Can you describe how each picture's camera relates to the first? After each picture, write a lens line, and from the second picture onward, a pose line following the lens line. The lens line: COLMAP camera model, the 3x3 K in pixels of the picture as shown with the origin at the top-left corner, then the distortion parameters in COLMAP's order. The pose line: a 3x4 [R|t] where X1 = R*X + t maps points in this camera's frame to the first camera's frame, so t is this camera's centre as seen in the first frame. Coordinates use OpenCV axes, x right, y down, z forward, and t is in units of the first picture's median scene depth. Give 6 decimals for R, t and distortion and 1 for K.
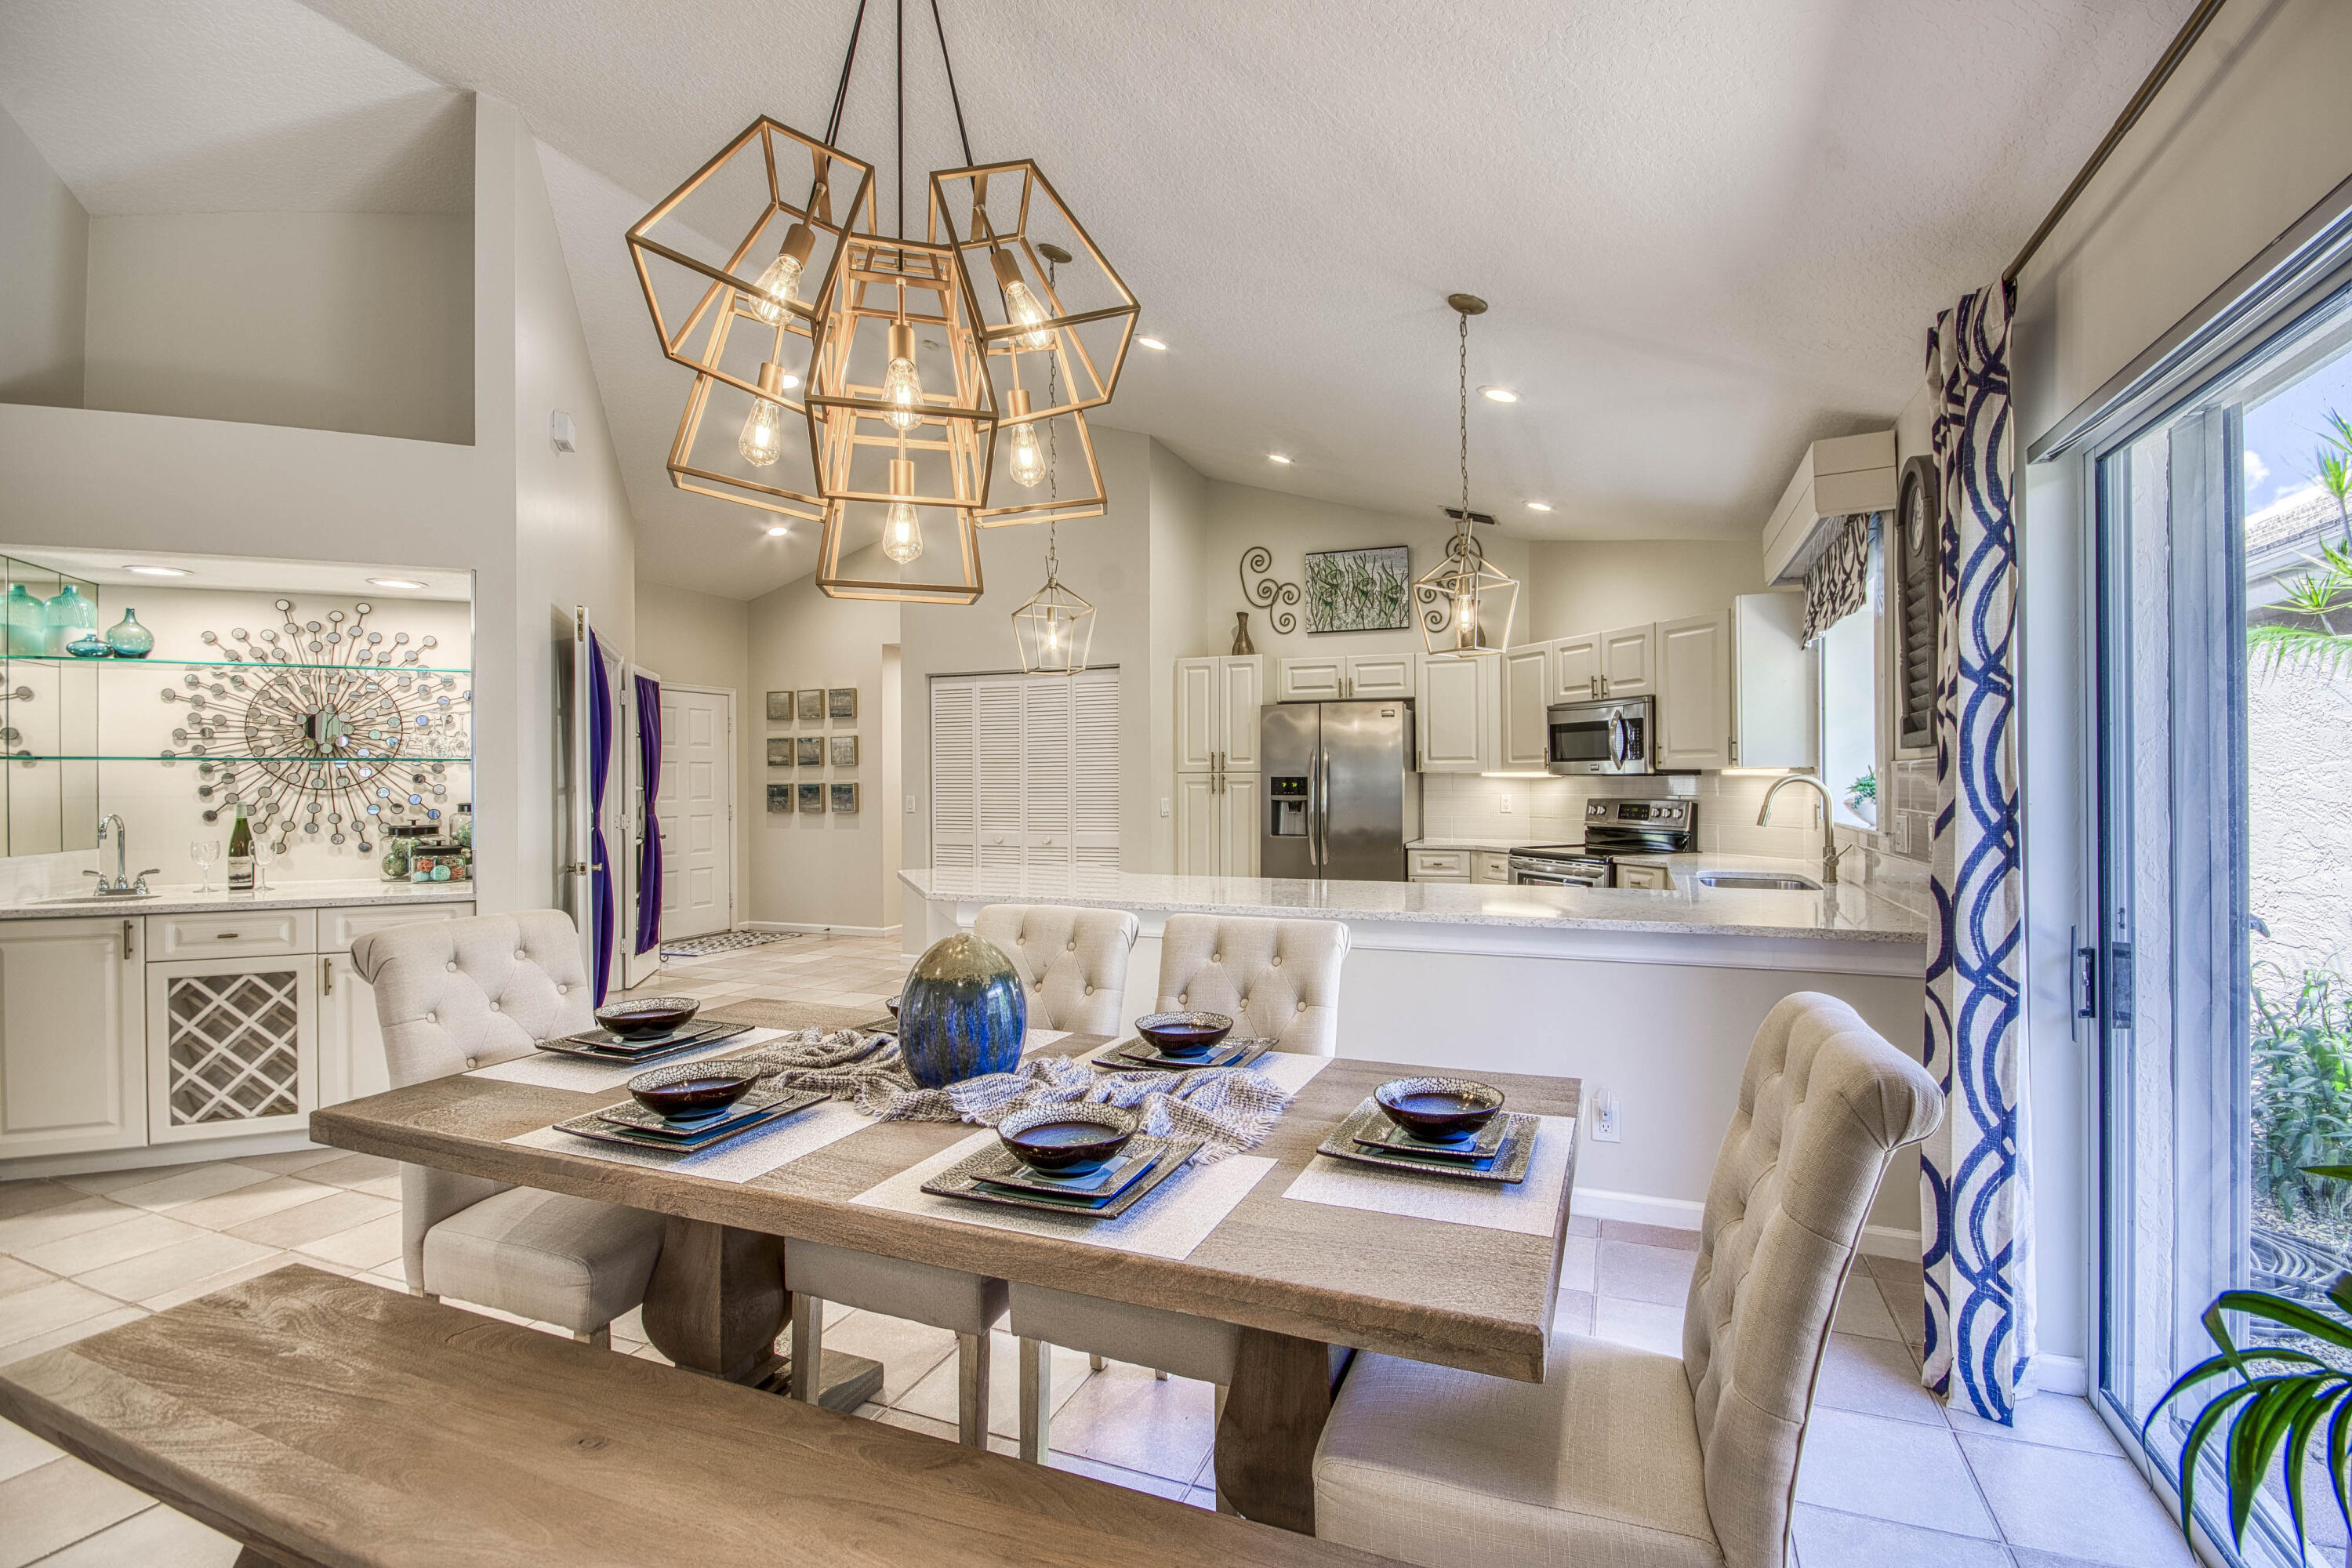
lens RADIAL K [[1045.1, 0, 1240.3], [0, 1045.1, 778.8], [0, 0, 1]] dist [0.011551, -0.013012]
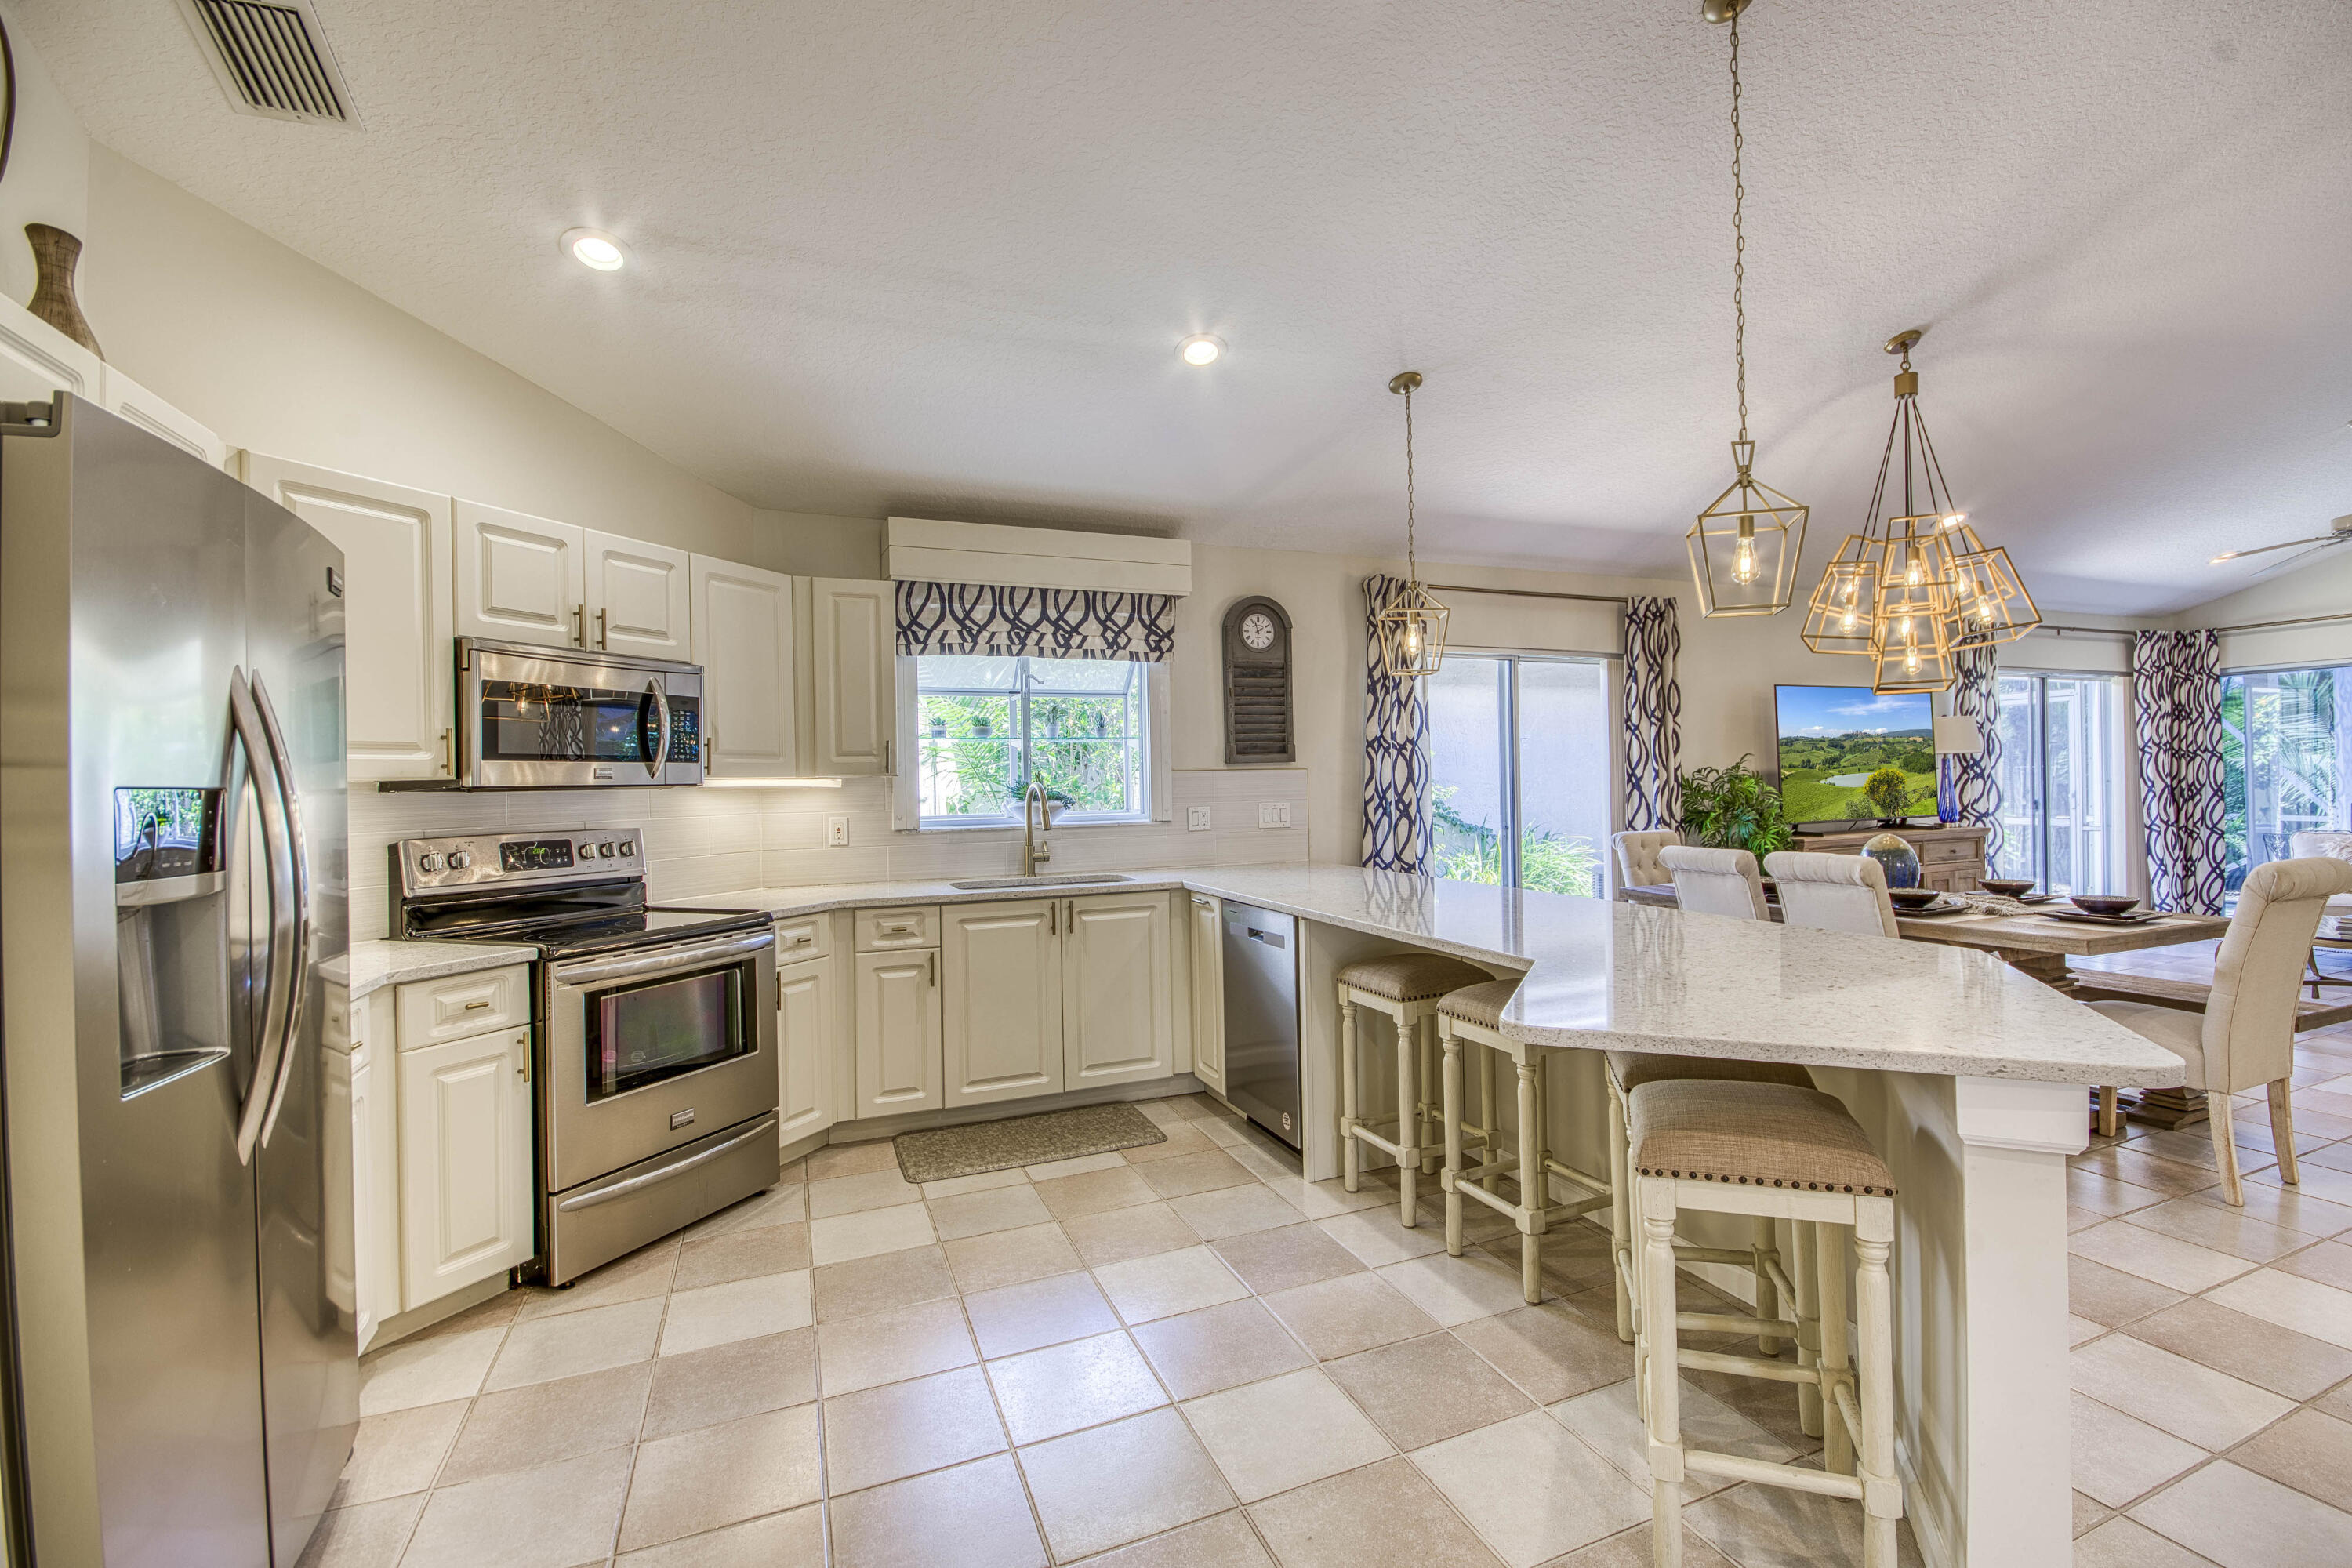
lens RADIAL K [[1046.0, 0, 1239.0], [0, 1046.0, 777.7], [0, 0, 1]] dist [0.000595, -0.000482]
pose [[-0.700188, 0.019804, 0.713683, -0.291865], [0.021845, 0.999741, -0.006311, 0.002001], [-0.713624, 0.011172, -0.700440, 1.161403]]
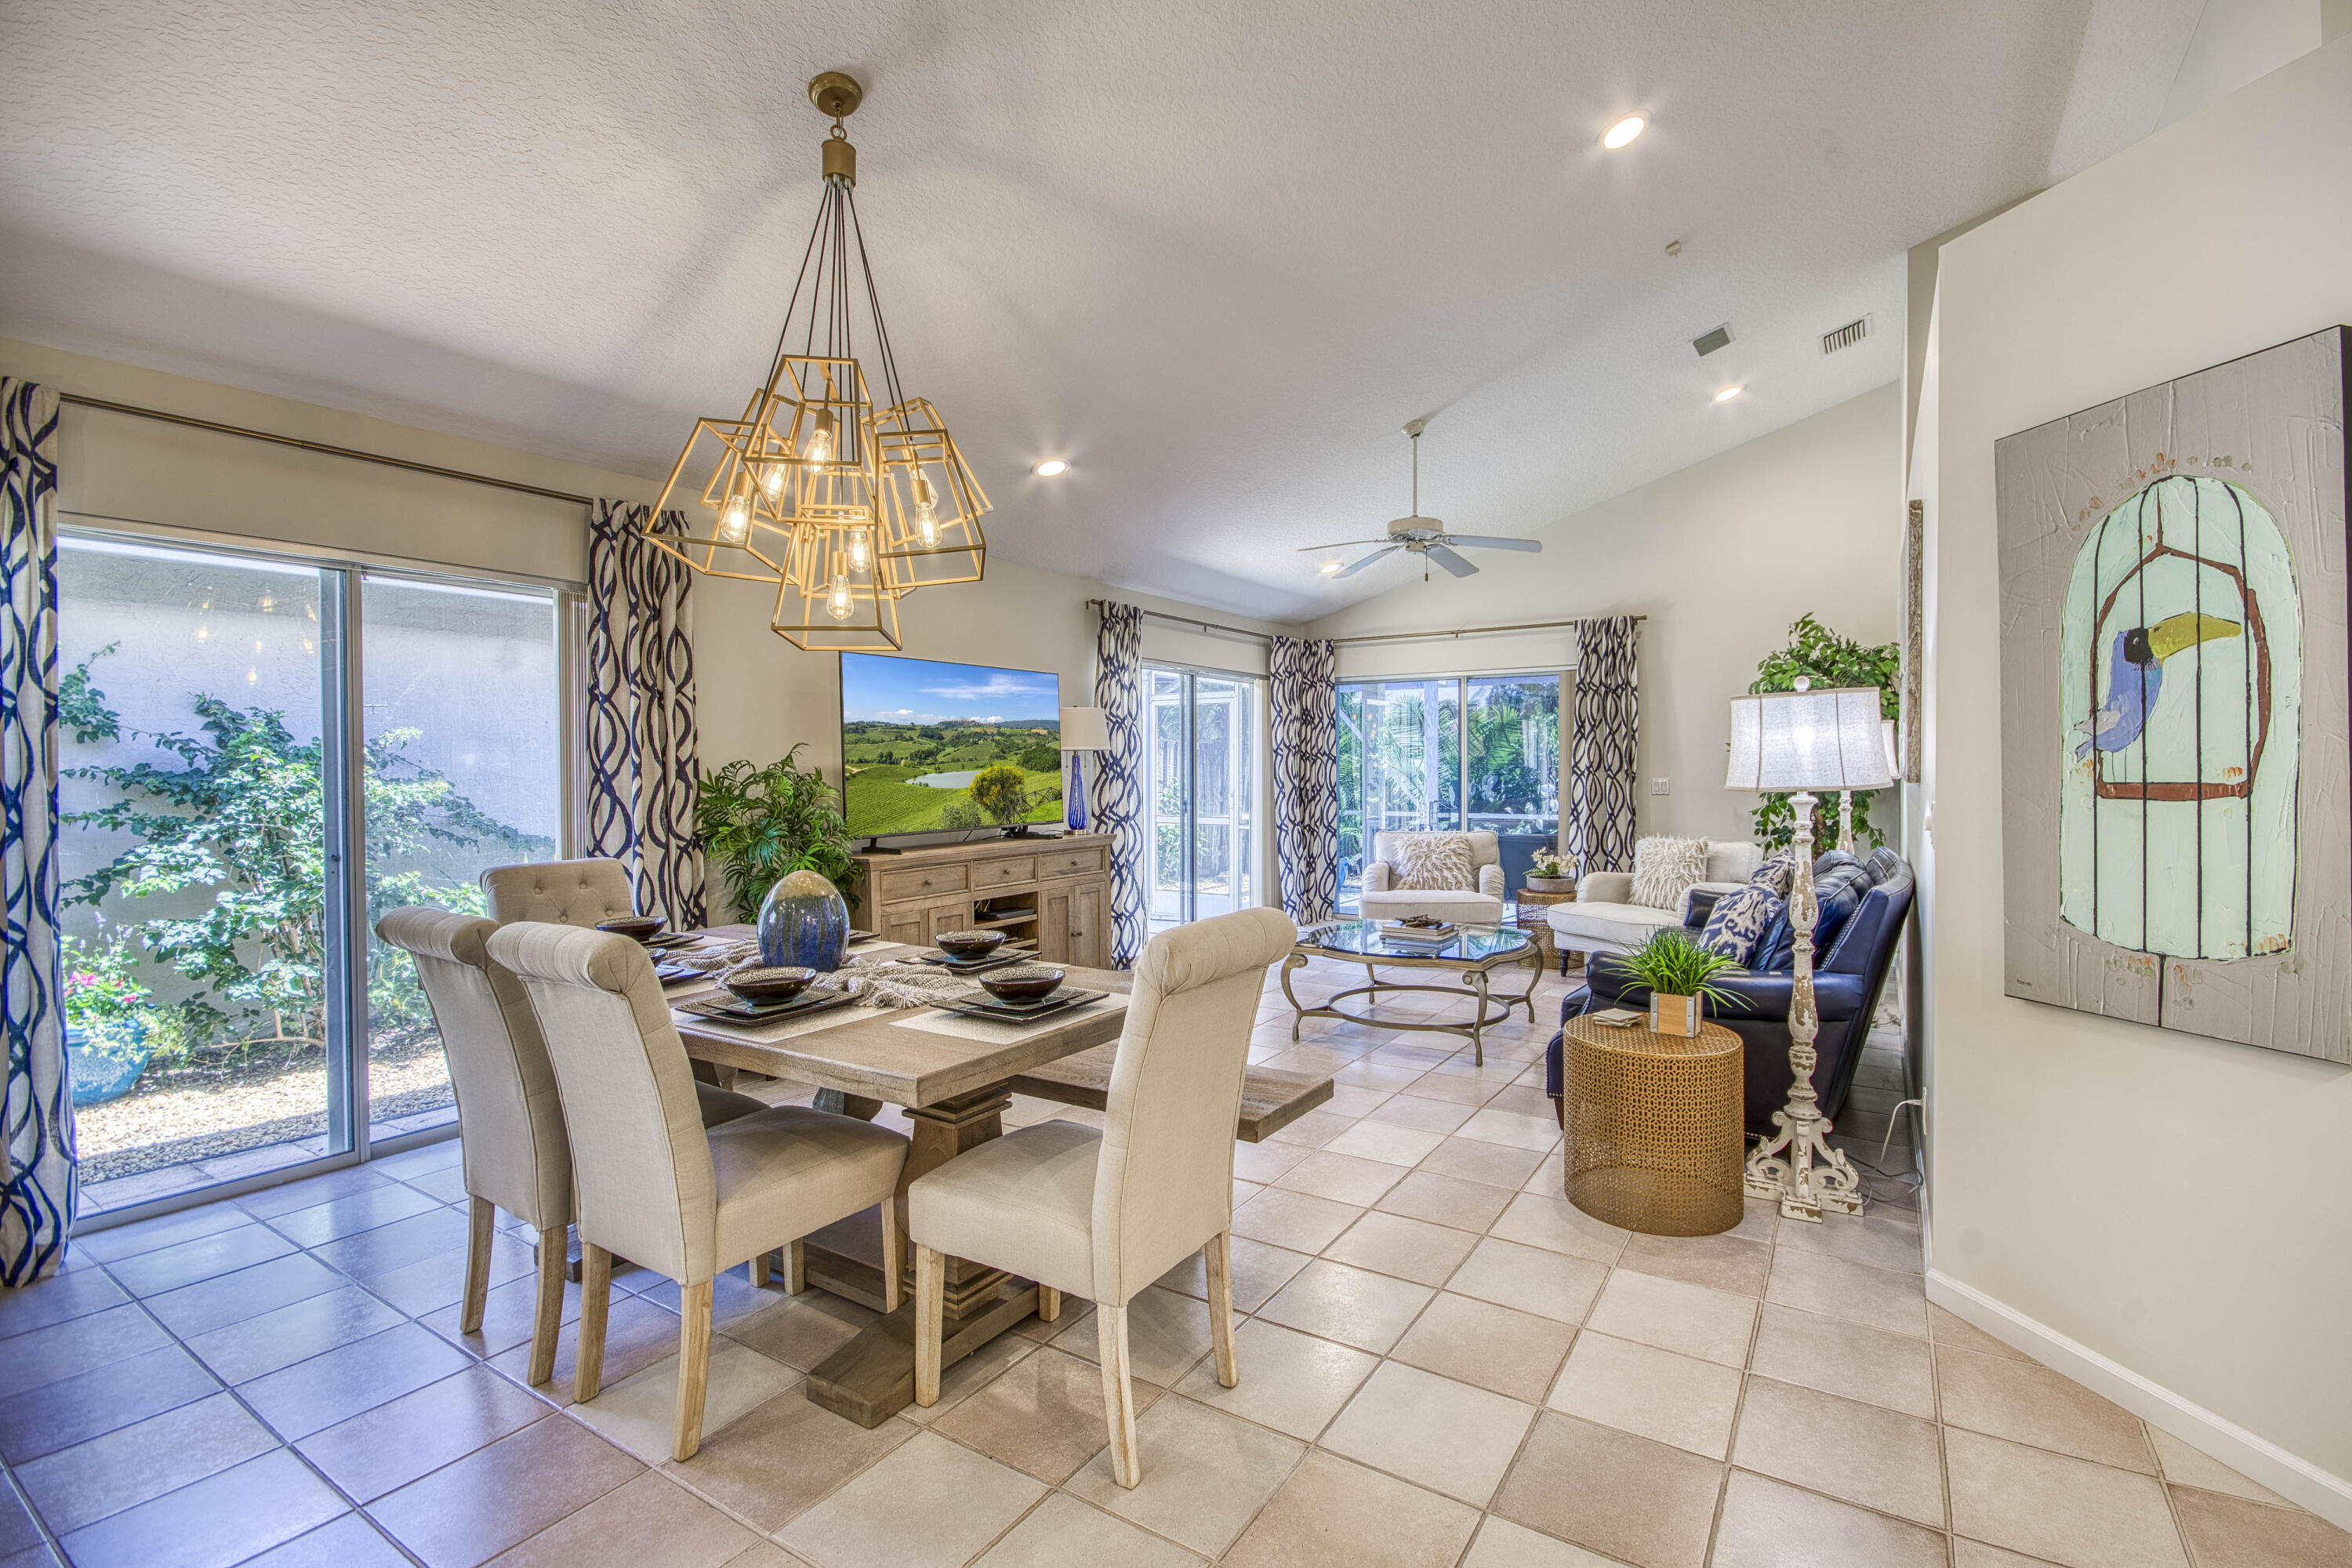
lens RADIAL K [[1046.0, 0, 1239.0], [0, 1046.0, 777.7], [0, 0, 1]] dist [0.000595, -0.000482]
pose [[-0.982182, 0.006316, 0.187827, -0.360518], [0.008411, 0.999911, 0.010361, 0.002639], [-0.187745, 0.011757, -0.982147, 0.737122]]
